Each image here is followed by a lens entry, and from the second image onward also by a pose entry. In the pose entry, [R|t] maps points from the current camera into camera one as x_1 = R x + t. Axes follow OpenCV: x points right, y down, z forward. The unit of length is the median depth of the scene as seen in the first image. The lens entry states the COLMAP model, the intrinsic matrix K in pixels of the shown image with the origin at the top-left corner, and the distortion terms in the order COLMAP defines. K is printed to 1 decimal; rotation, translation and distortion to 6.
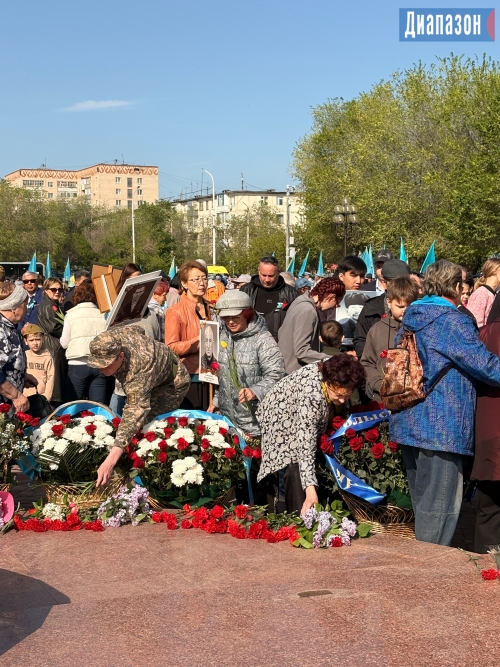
lens RADIAL K [[1147.5, 0, 248.6], [0, 1147.5, 336.2], [0, 0, 1]] dist [0.131709, 0.000000]
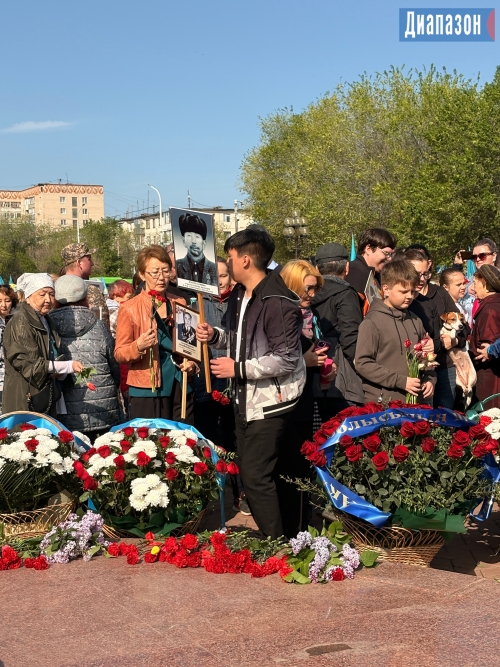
lens RADIAL K [[1147.5, 0, 251.2], [0, 1147.5, 331.2], [0, 0, 1]] dist [0.131709, 0.000000]
pose [[0.998678, -0.020441, 0.047169, -0.013154], [0.021404, 0.999571, -0.020001, 0.015318], [-0.046739, 0.020984, 0.998687, 0.128219]]
